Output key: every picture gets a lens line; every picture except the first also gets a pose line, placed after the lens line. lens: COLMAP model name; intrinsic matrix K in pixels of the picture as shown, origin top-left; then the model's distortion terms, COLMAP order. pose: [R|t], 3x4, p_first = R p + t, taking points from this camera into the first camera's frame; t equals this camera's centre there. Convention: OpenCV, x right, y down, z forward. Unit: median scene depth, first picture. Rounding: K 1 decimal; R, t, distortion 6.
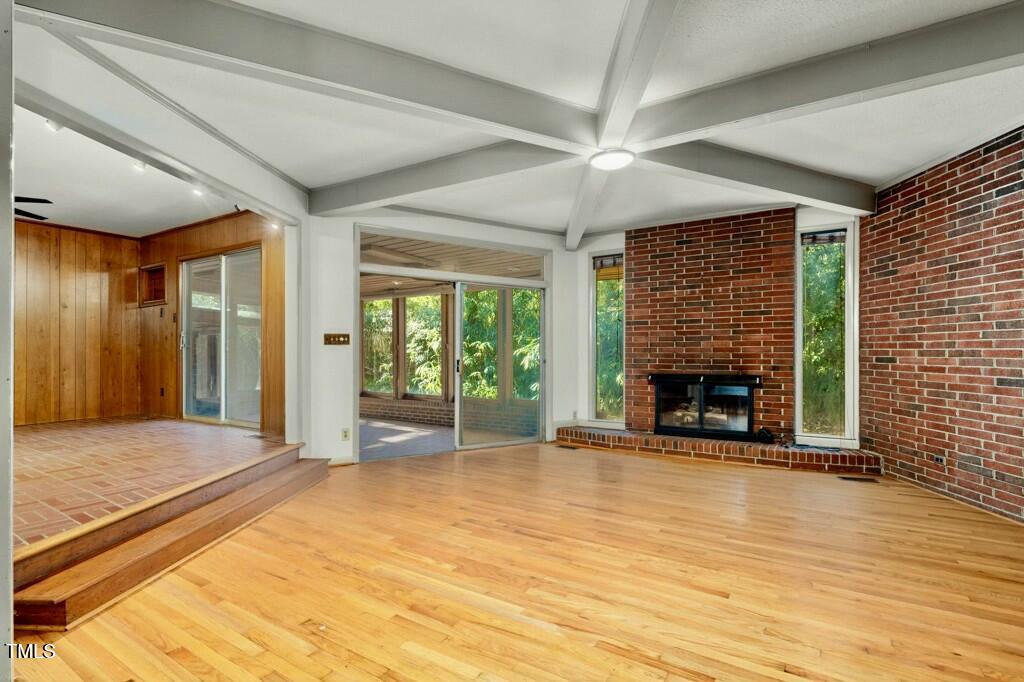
lens RADIAL K [[492.7, 0, 512.4], [0, 492.7, 358.1], [0, 0, 1]] dist [0.000255, 0.001434]
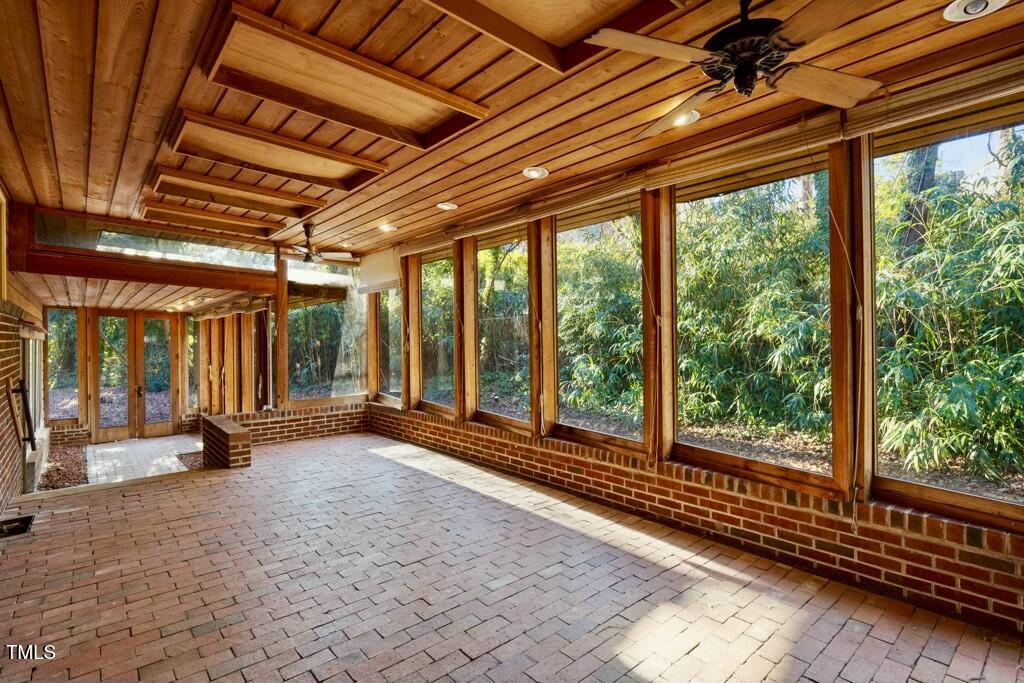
lens RADIAL K [[492.7, 0, 519.7], [0, 492.7, 338.5], [0, 0, 1]] dist [0.000255, 0.001434]
pose [[0.961907, -0.007731, -0.273266, -0.236194], [0.005472, 0.999944, -0.009028, -0.012445], [0.273321, 0.007189, 0.961896, 1.045569]]
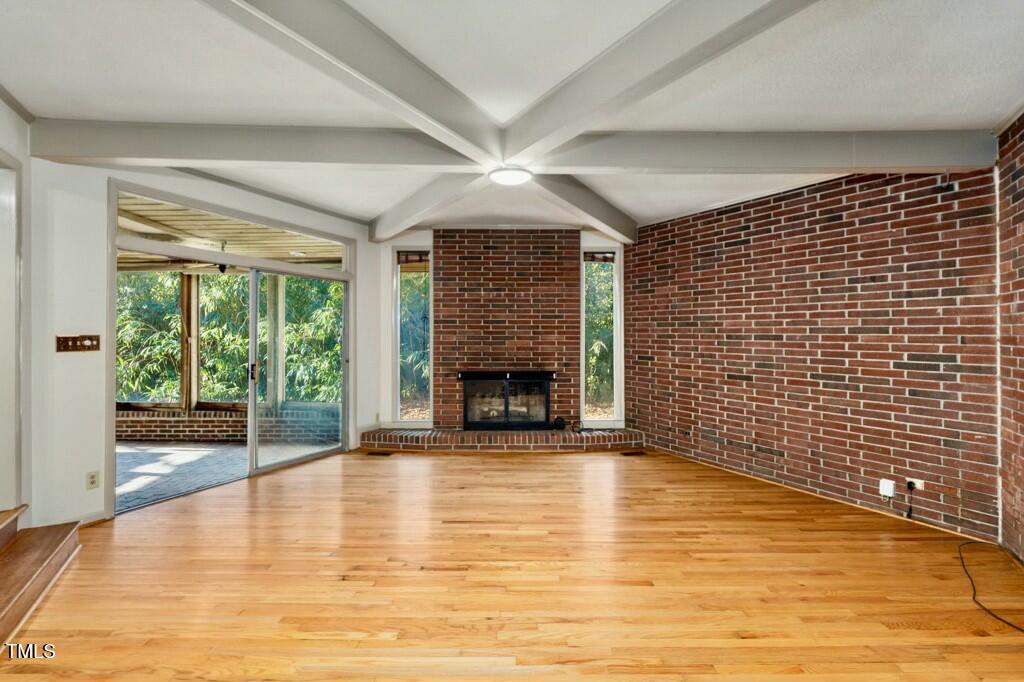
lens RADIAL K [[492.7, 0, 507.9], [0, 492.7, 332.6], [0, 0, 1]] dist [0.000255, 0.001434]
pose [[0.840550, 0.004974, 0.541711, -0.236013], [0.002077, 0.999921, -0.012405, -0.045355], [-0.541730, 0.011552, 0.840473, 0.102964]]
